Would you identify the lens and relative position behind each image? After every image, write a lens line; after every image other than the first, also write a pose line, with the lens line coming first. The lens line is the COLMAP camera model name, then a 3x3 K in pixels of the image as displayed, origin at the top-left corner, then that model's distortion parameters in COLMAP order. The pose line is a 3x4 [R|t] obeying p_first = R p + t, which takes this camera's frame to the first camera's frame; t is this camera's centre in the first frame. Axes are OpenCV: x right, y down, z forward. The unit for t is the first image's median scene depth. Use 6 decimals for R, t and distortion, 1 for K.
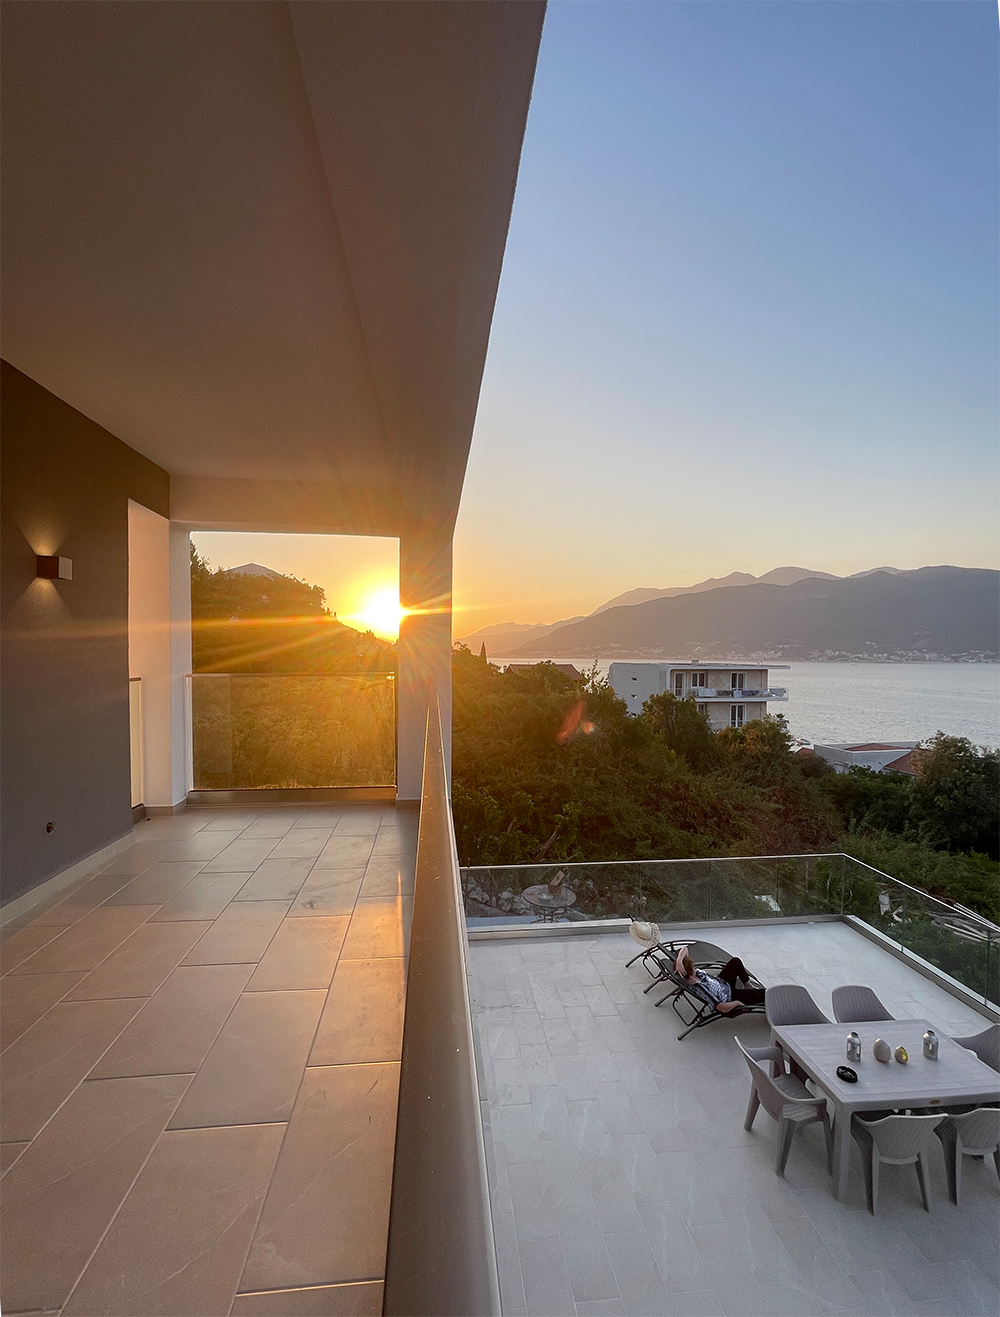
lens RADIAL K [[607.0, 0, 500.0], [0, 607.0, 658.5], [0, 0, 1]] dist [-0.002120, -0.000220]
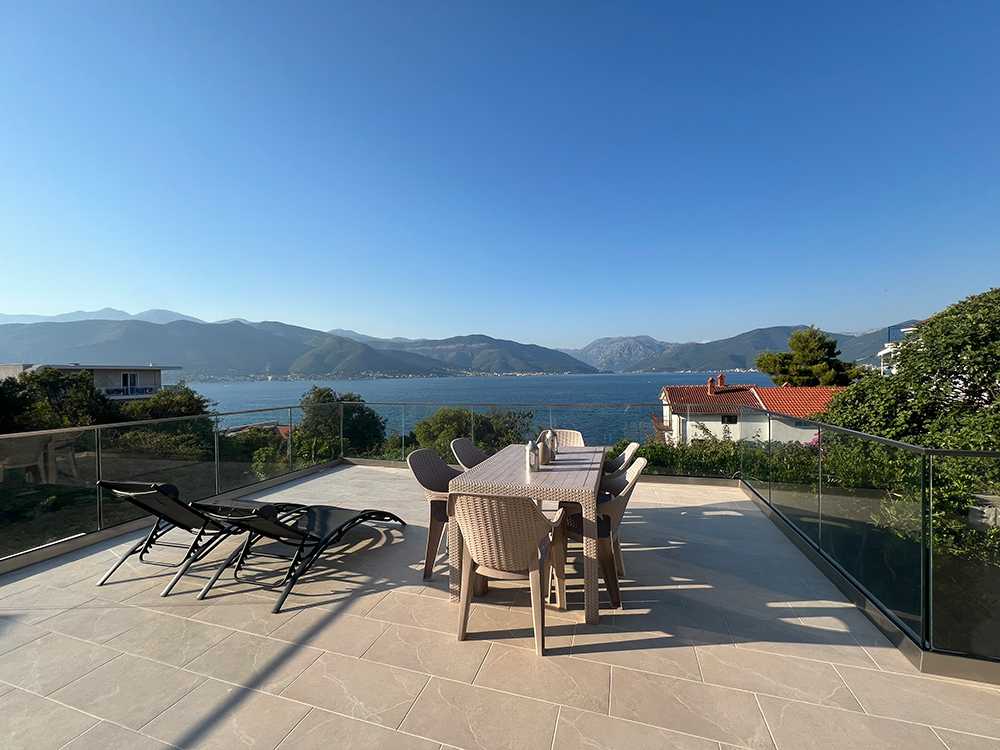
lens RADIAL K [[396.2, 0, 500.0], [0, 396.2, 375.0], [0, 0, 1]] dist [0.001704, 0.000176]
pose [[0.408989, -0.013915, 0.912433, 0.004326], [0.034152, 0.999417, -0.000067, 0.050320], [-0.911900, 0.031189, 0.409226, 0.077926]]
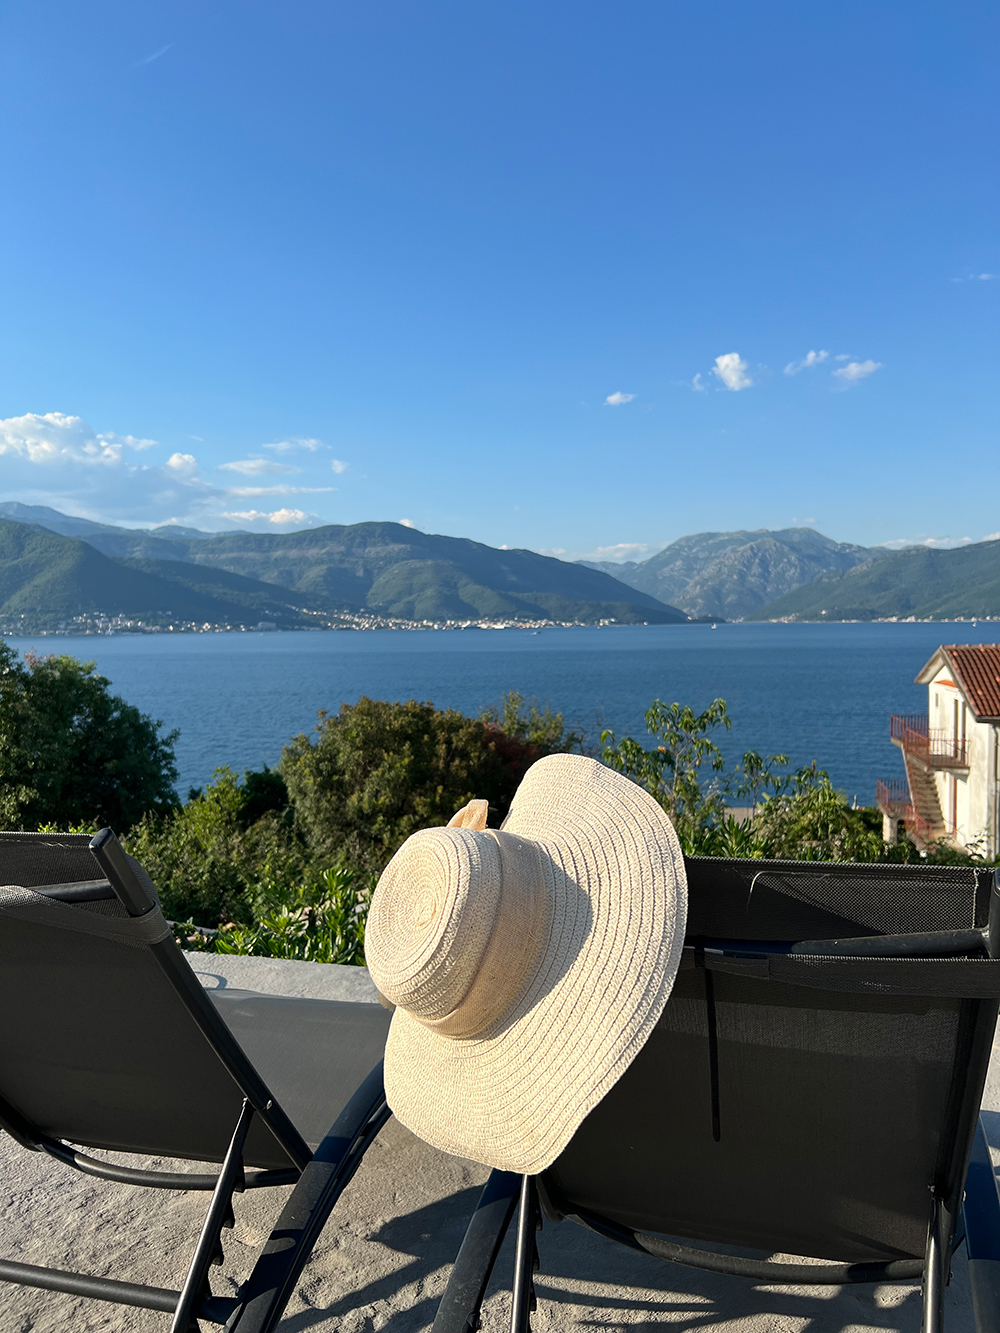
lens RADIAL K [[993.9, 0, 471.3], [0, 993.9, 666.0], [0, 0, 1]] dist [0.063059, -0.000456]
pose [[0.372073, -0.046812, 0.927022, 0.053192], [0.027552, 0.998844, 0.039380, 0.059530], [-0.927795, 0.010889, 0.372933, 0.139007]]
